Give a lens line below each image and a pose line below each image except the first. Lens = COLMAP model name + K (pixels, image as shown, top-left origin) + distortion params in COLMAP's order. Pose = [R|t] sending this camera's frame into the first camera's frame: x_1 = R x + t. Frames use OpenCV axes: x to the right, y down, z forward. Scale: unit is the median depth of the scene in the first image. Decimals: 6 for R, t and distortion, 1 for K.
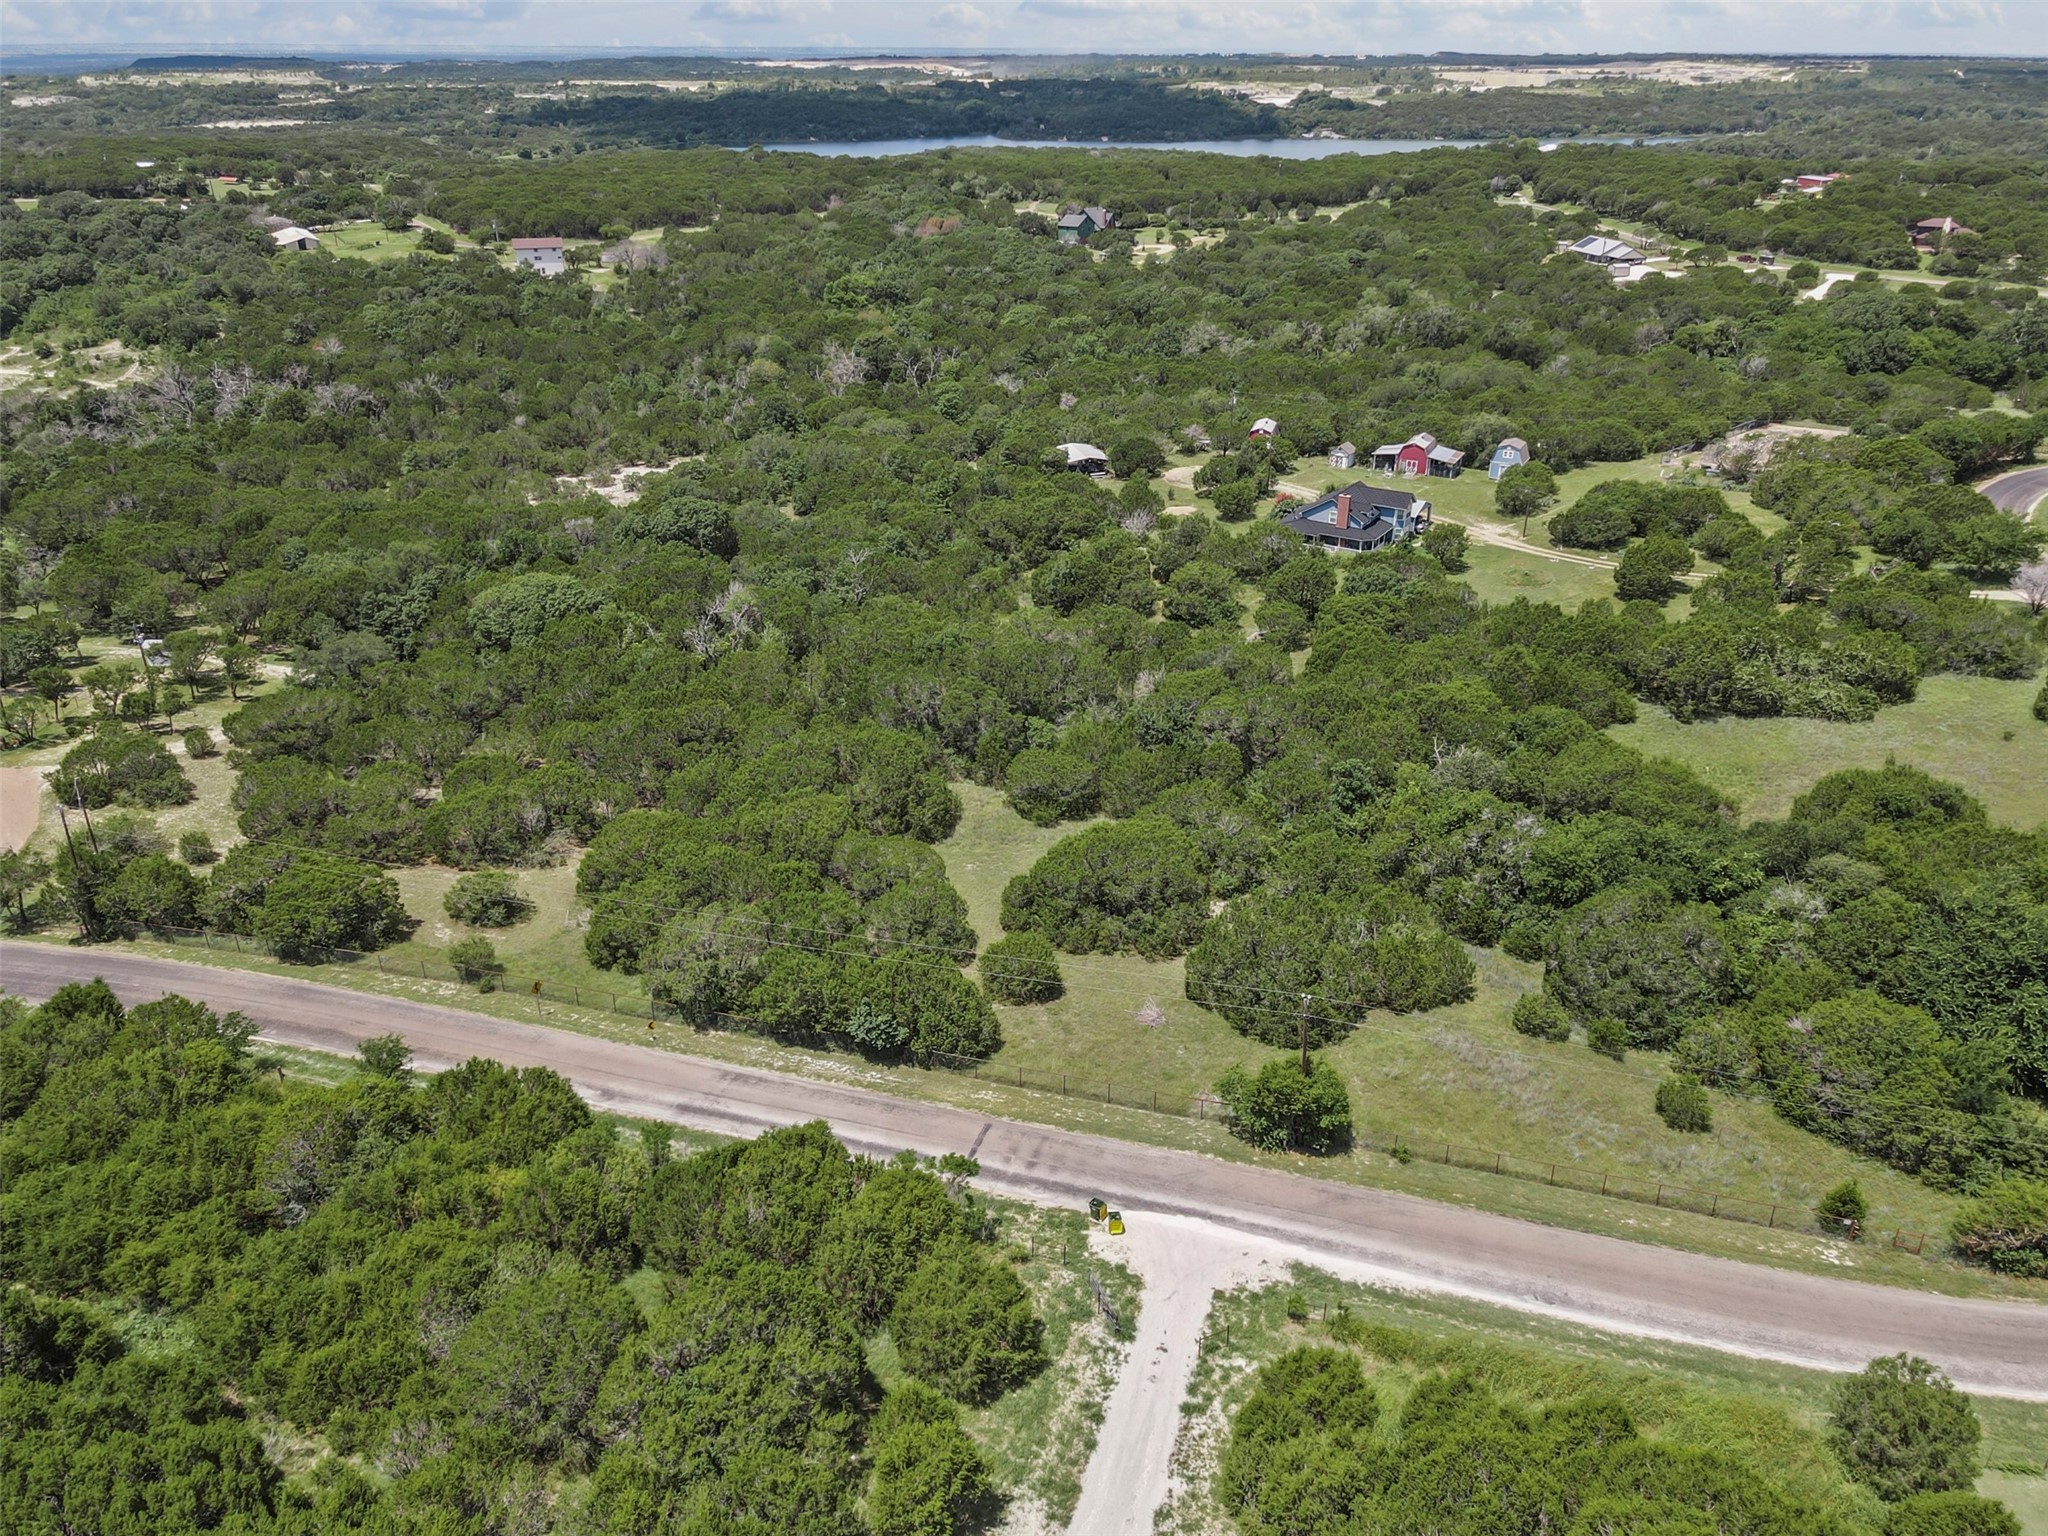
lens RADIAL K [[1499.0, 0, 1022.0], [0, 1499.0, 773.6], [0, 0, 1]] dist [0.010966, 0.024349]
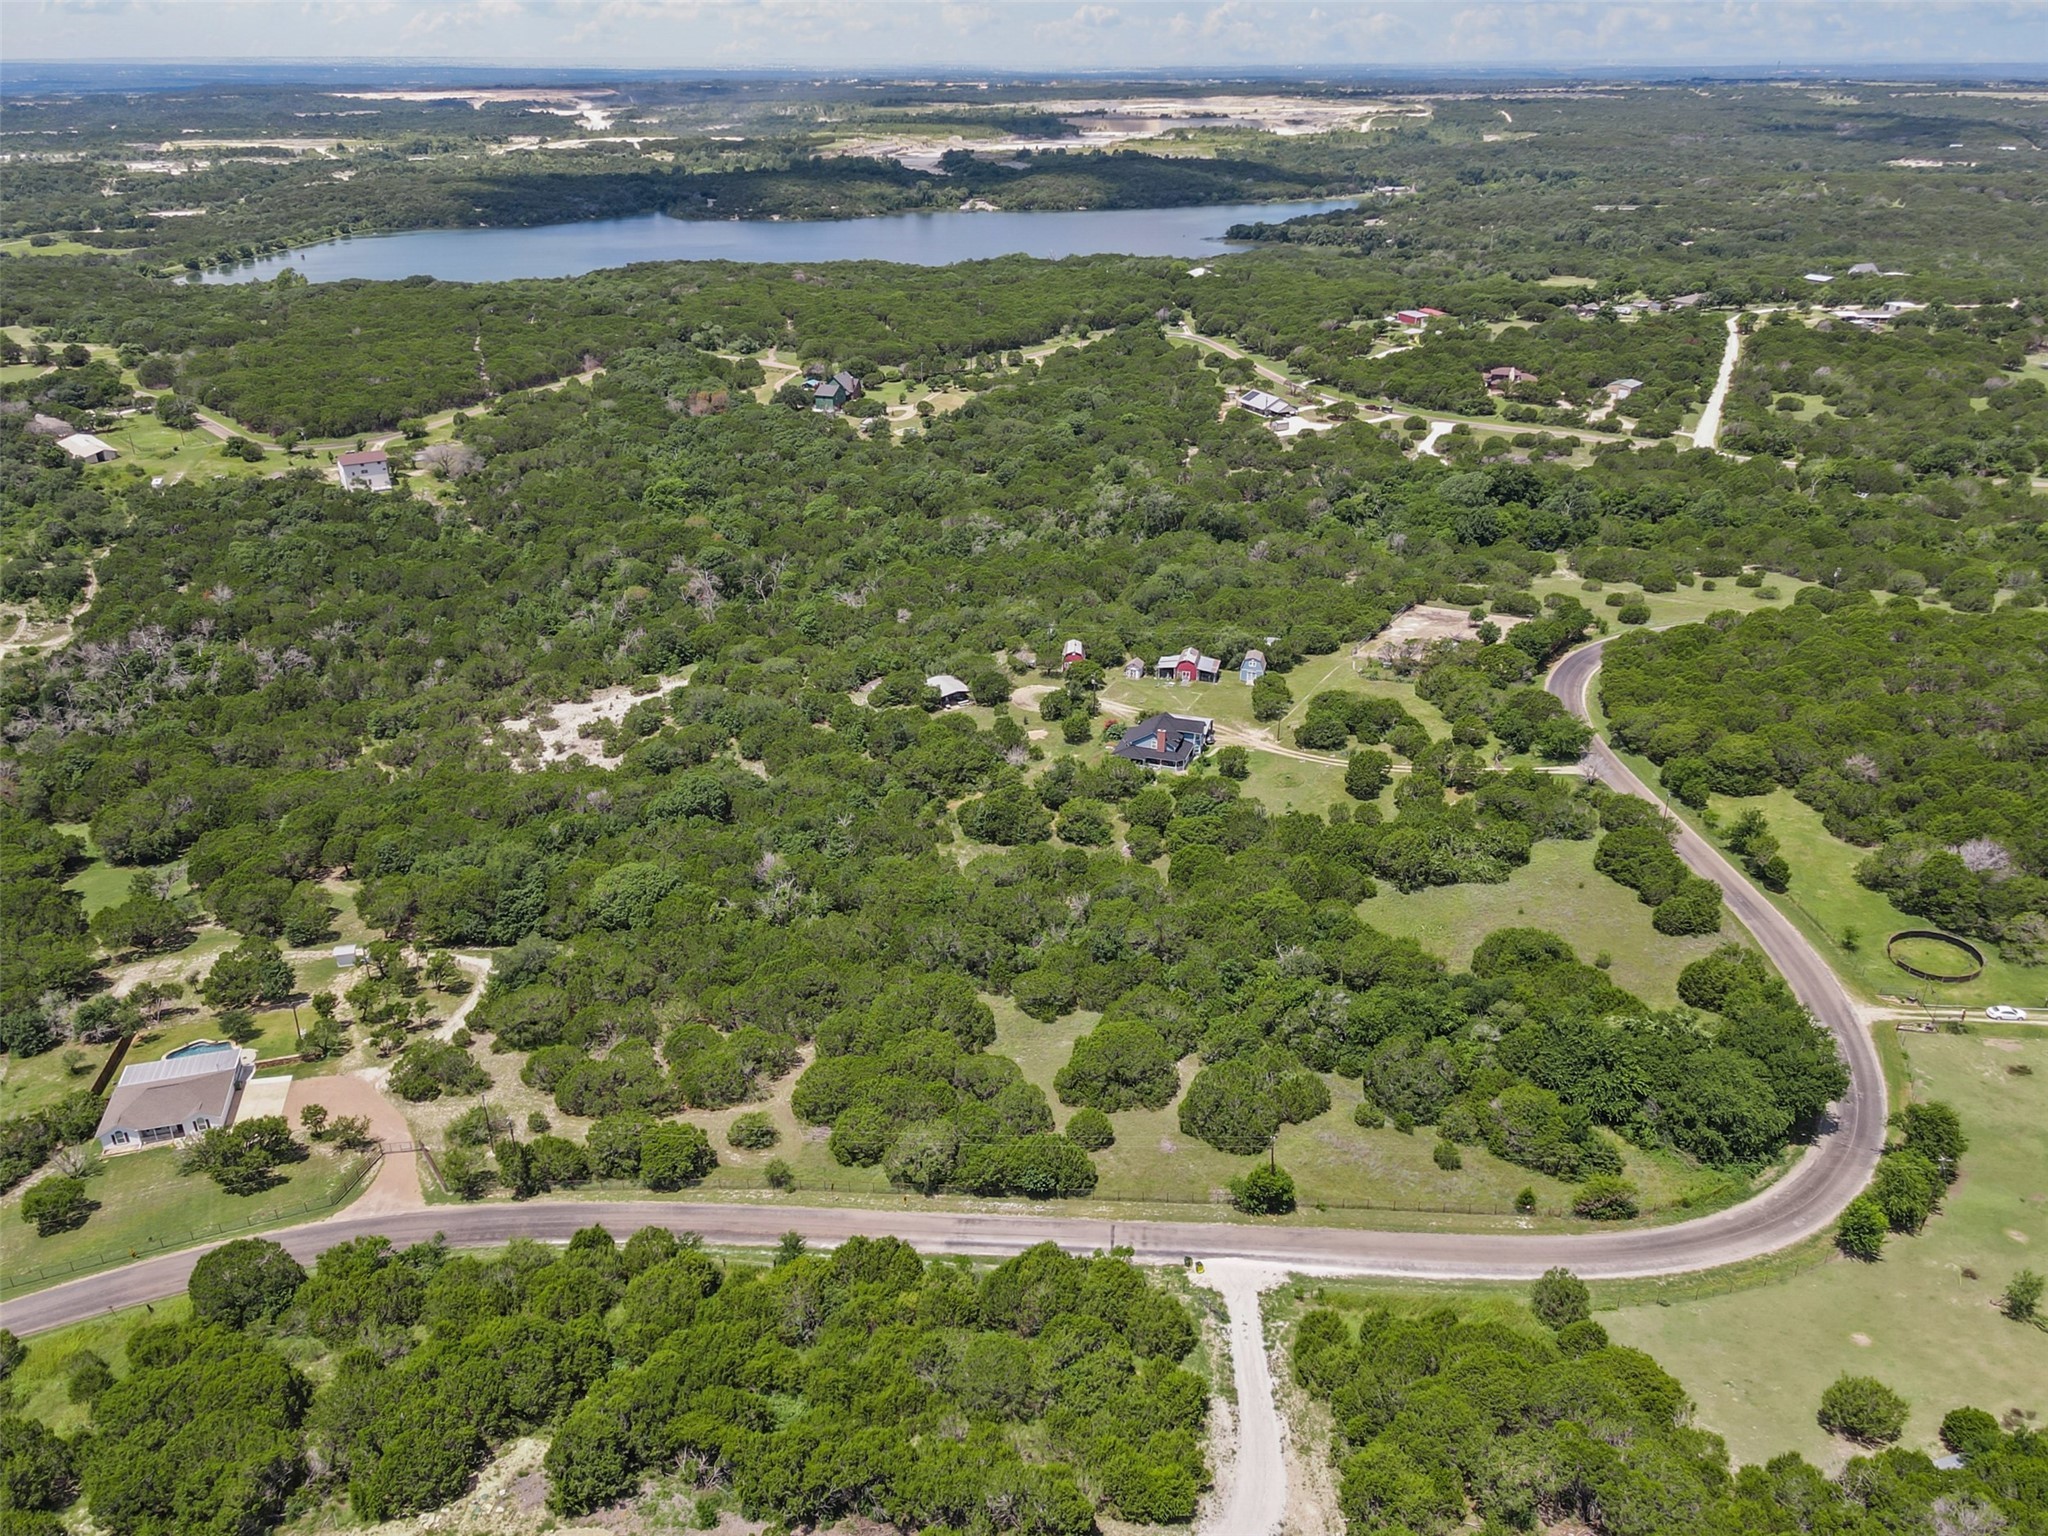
lens RADIAL K [[1525.2, 0, 1030.4], [0, 1525.2, 769.2], [0, 0, 1]] dist [0.003527, 0.046070]
pose [[0.971903, -0.100158, 0.213008, -0.404693], [0.101517, 0.994823, 0.004577, -0.303525], [-0.212364, 0.017176, 0.977040, -0.734113]]
